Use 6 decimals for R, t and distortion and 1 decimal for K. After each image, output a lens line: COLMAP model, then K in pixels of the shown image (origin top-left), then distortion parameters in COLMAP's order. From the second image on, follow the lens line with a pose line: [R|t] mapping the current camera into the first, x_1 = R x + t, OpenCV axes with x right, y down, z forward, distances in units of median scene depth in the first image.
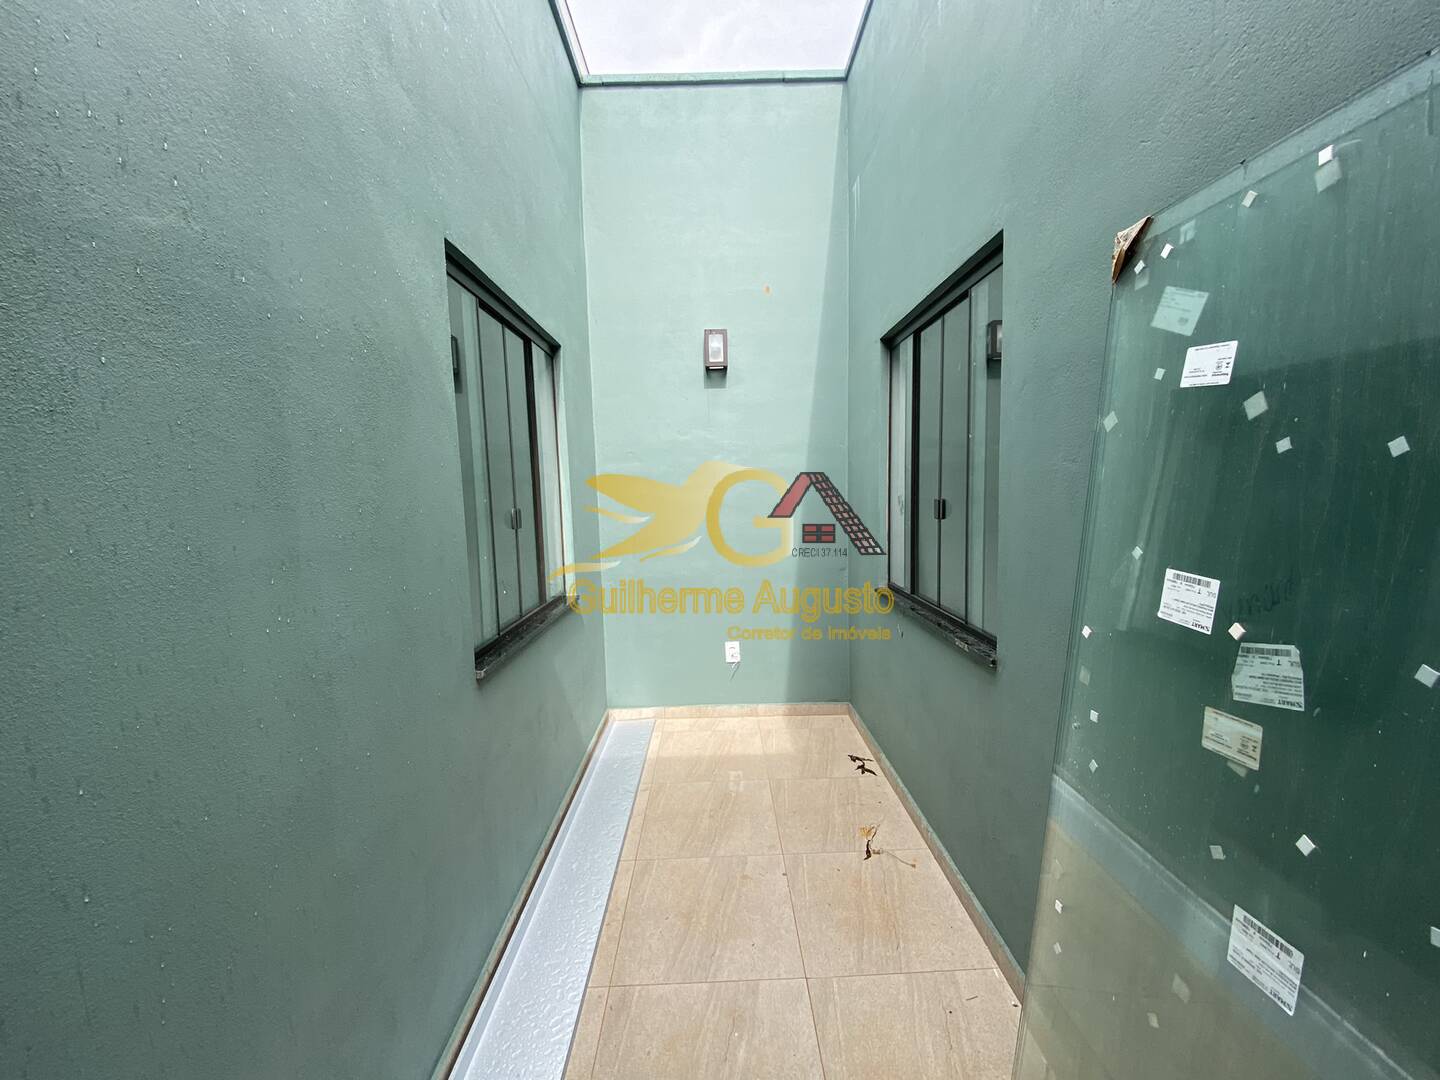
lens RADIAL K [[579.7, 0, 722.1], [0, 579.7, 538.5], [0, 0, 1]] dist [0.055833, -0.046654]
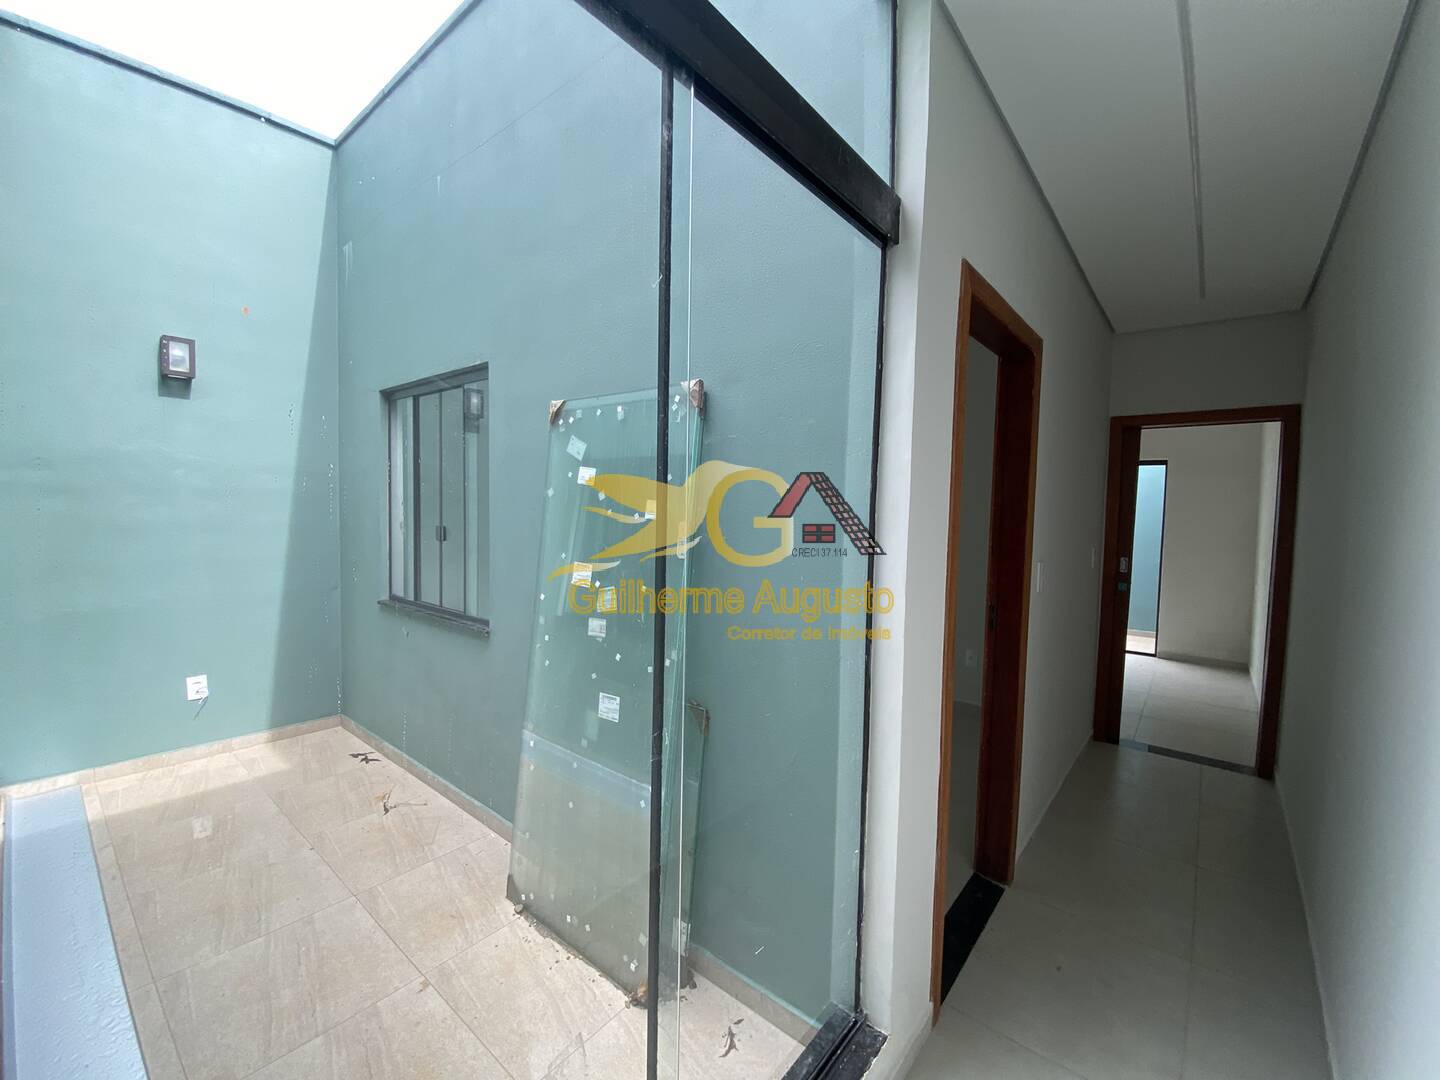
lens RADIAL K [[586.2, 0, 720.3], [0, 586.2, 537.3], [0, 0, 1]] dist [0.018060, -0.019368]
pose [[0.644282, 0.002271, 0.764784, -0.231505], [0.029253, 0.999191, -0.027611, 0.013566], [-0.764228, 0.040162, 0.643694, -0.336429]]
